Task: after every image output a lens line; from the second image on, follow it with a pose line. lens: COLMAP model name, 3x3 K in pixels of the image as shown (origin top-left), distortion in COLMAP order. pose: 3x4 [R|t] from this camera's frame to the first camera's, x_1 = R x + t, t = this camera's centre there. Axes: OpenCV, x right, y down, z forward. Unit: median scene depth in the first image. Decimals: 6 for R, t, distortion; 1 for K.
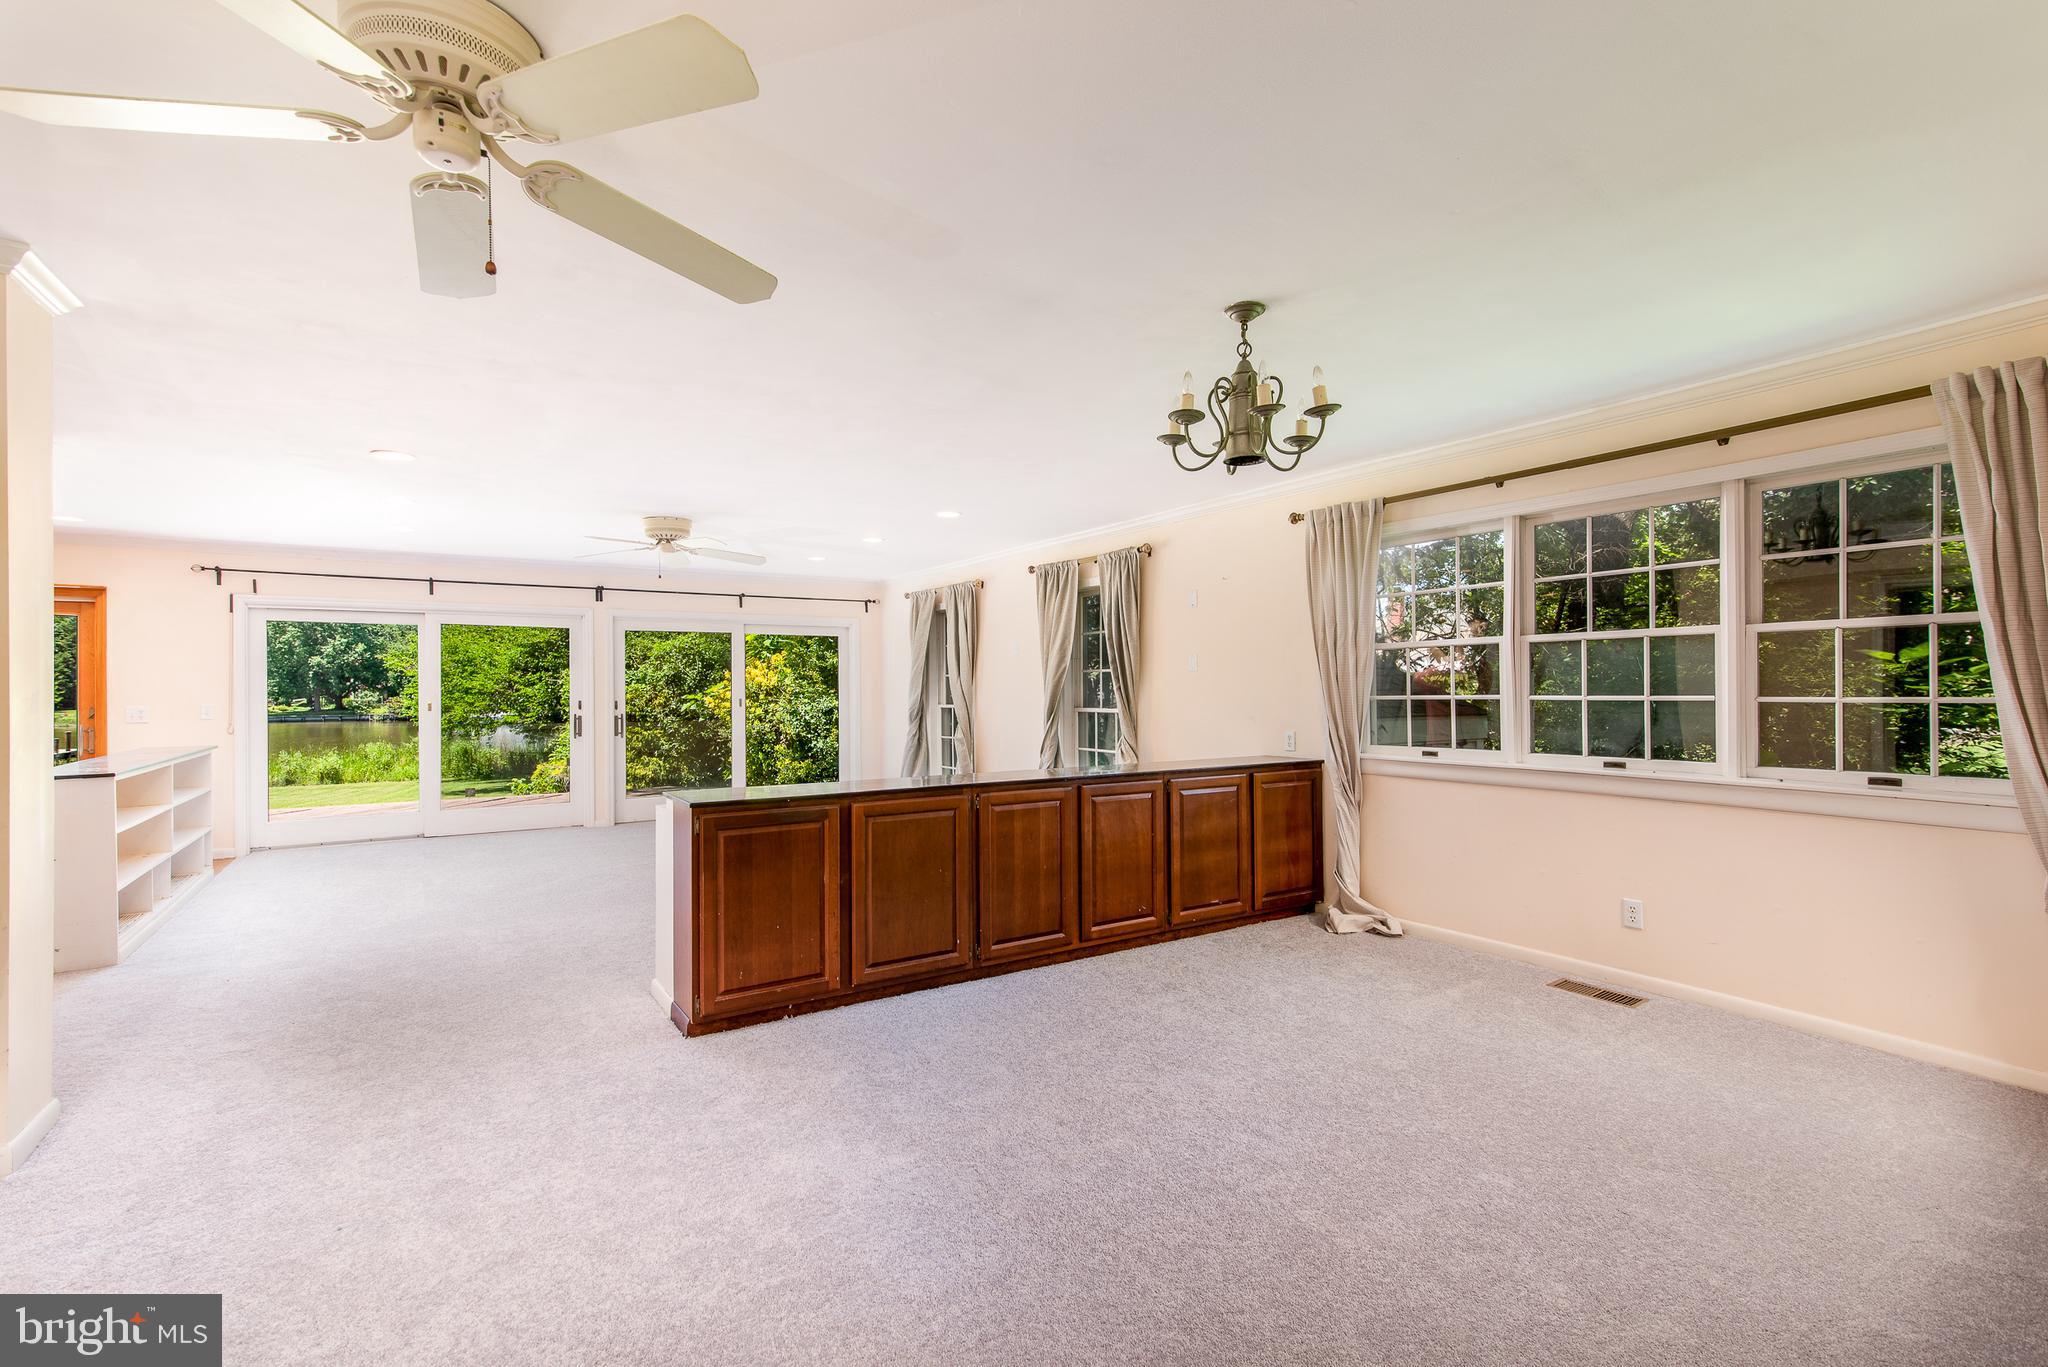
lens RADIAL K [[922.2, 0, 1023.1], [0, 922.2, 687.0], [0, 0, 1]] dist [0.019042, -0.001989]
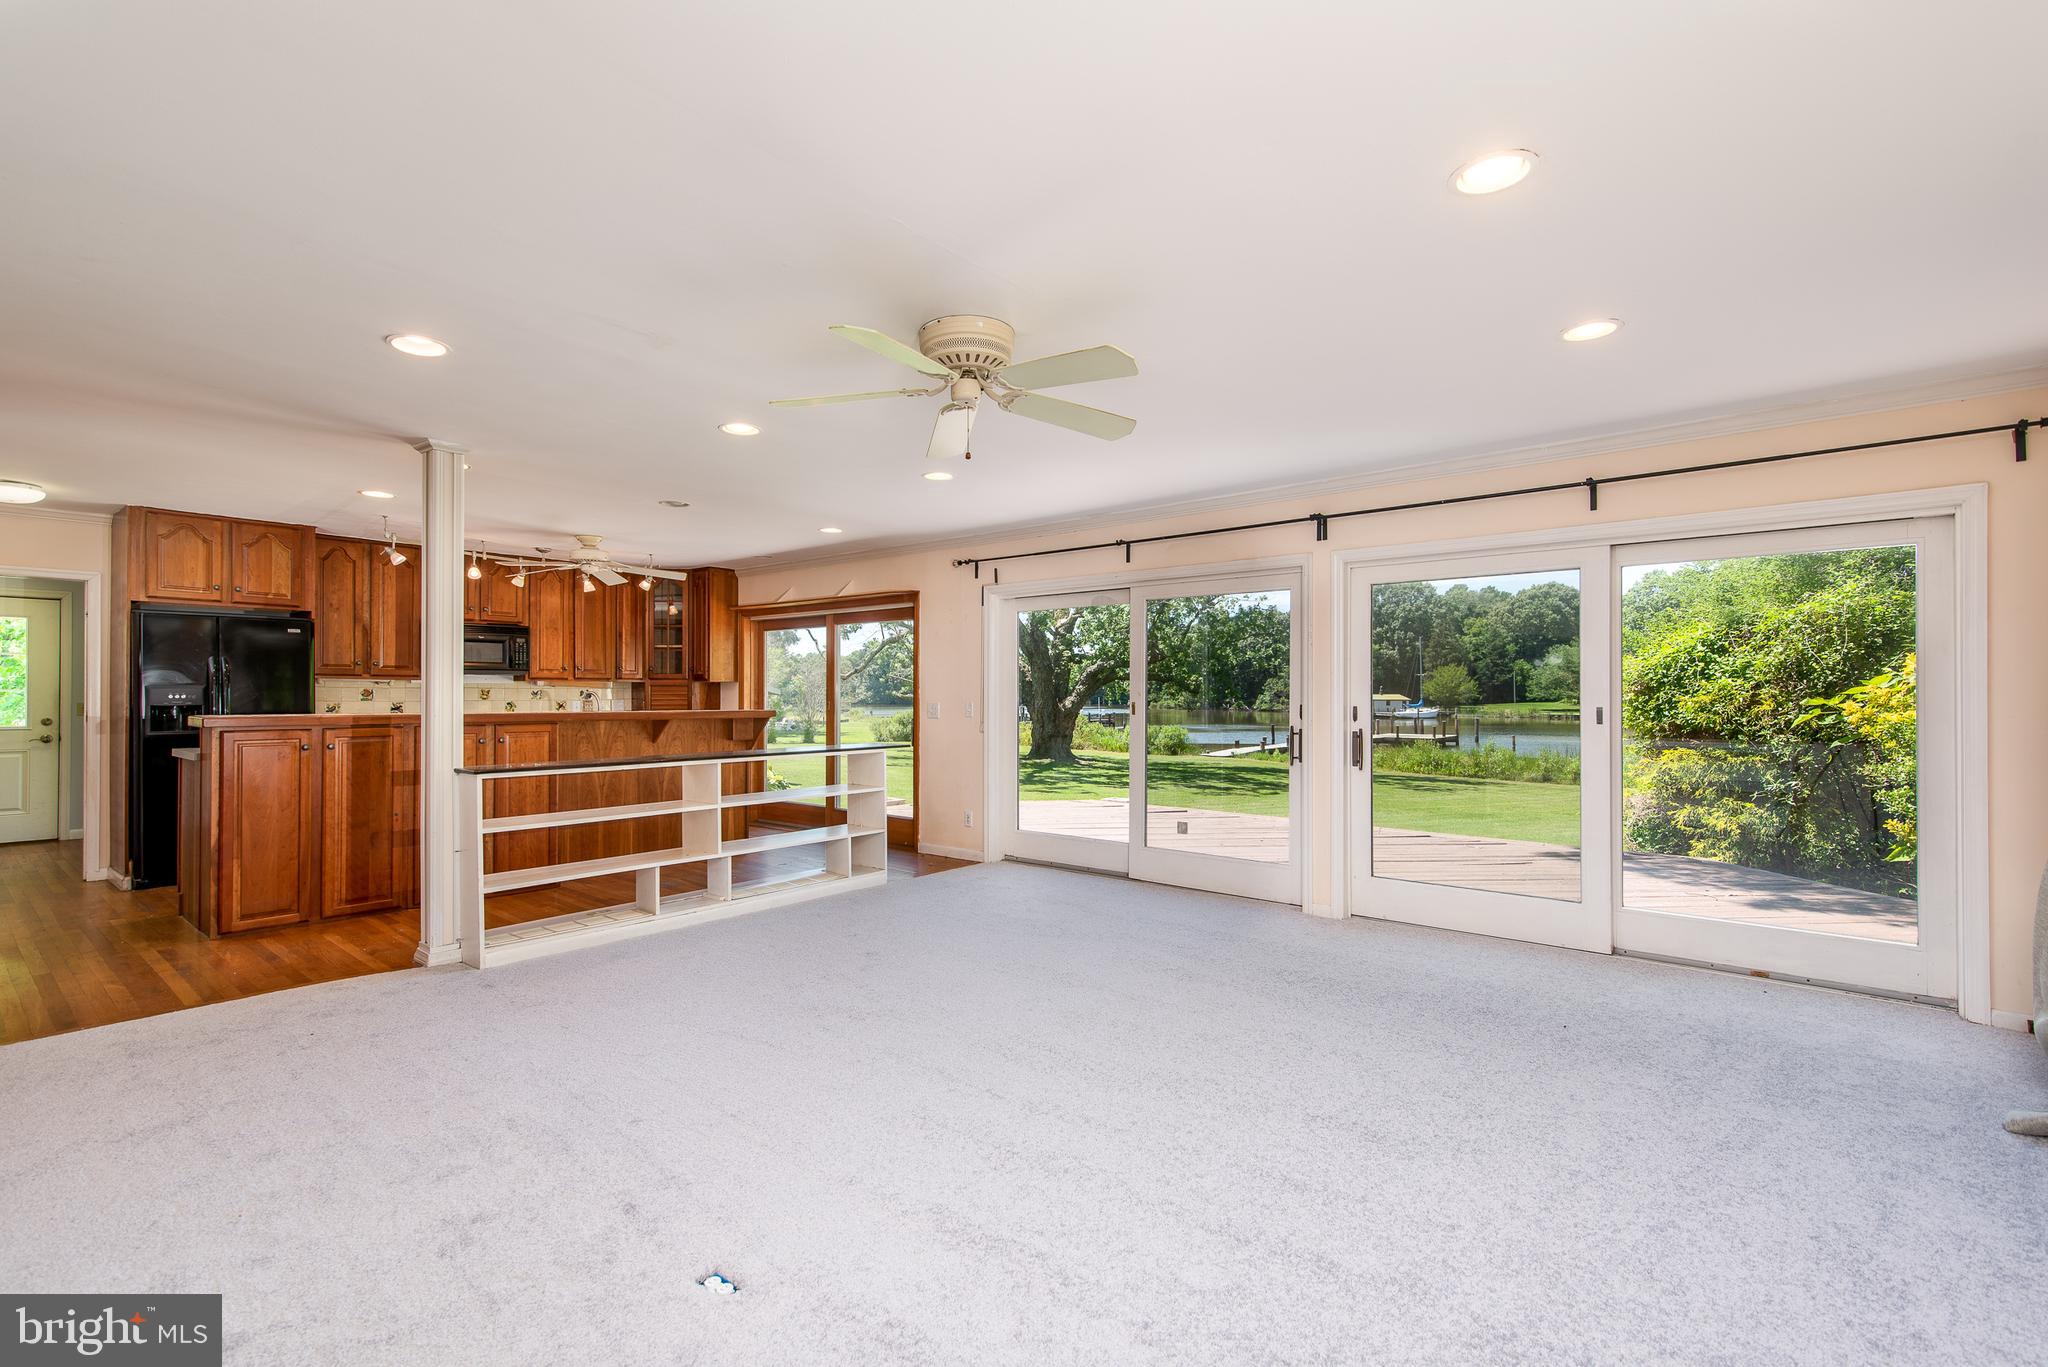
lens RADIAL K [[922.2, 0, 1019.5], [0, 922.2, 689.4], [0, 0, 1]] dist [0.019042, -0.001989]
pose [[0.290551, 0.003507, -0.956853, 0.014343], [0.000420, 0.999993, 0.003793, 0.000580], [0.956860, -0.001504, 0.290547, 0.153125]]
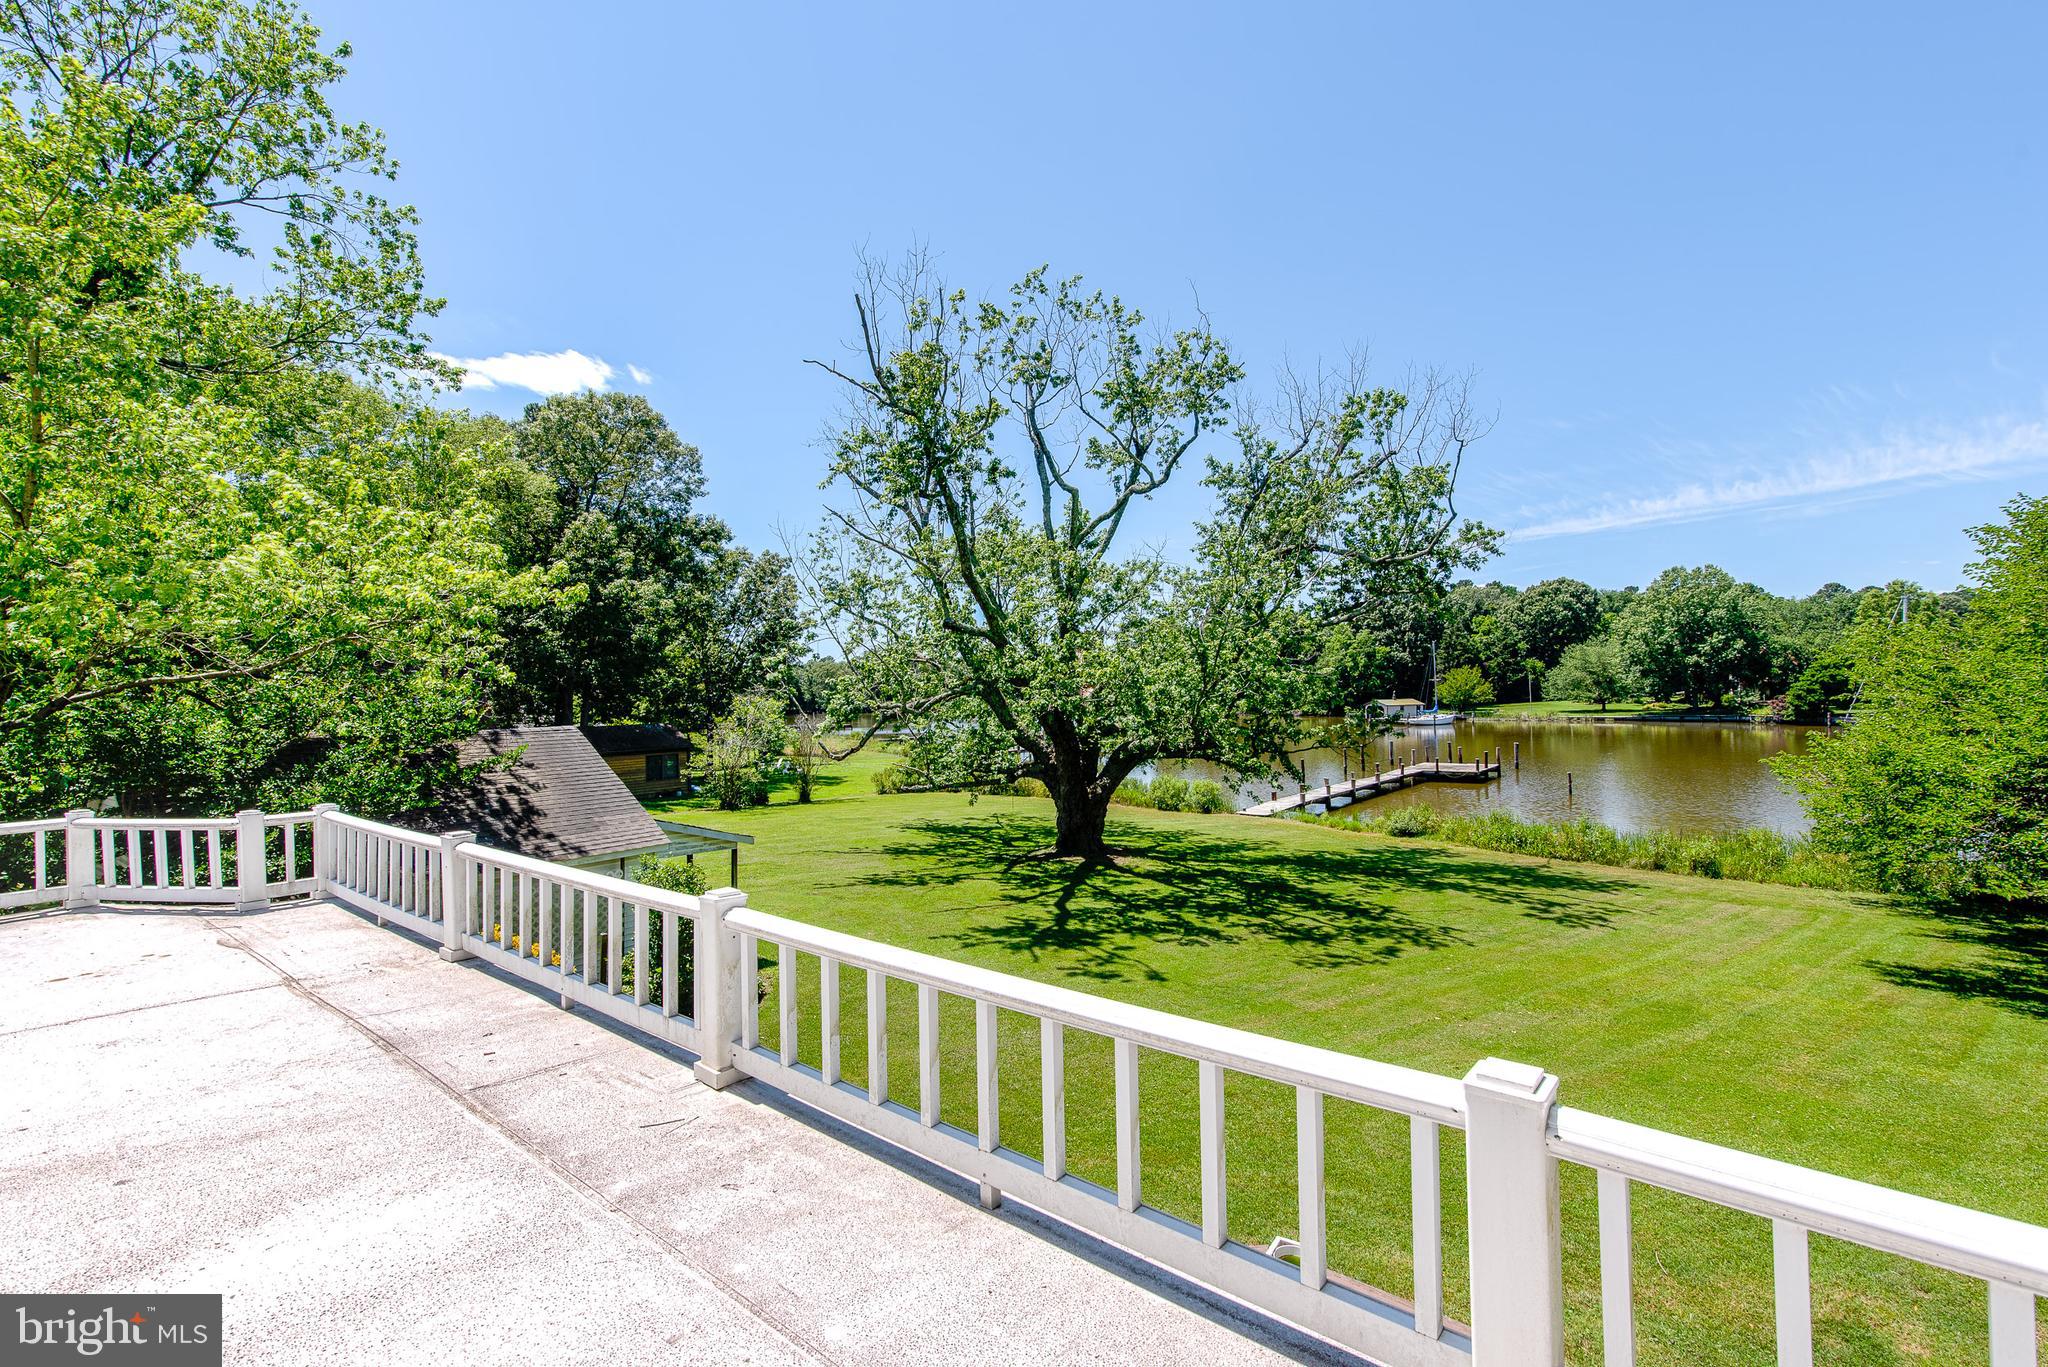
lens RADIAL K [[922.2, 0, 1020.0], [0, 922.2, 687.8], [0, 0, 1]] dist [0.019042, -0.001989]
pose [[0.289281, -0.004944, -0.957231, -0.121049], [0.021329, 0.999772, 0.001283, -0.077875], [0.957007, -0.020788, 0.289321, 0.174438]]
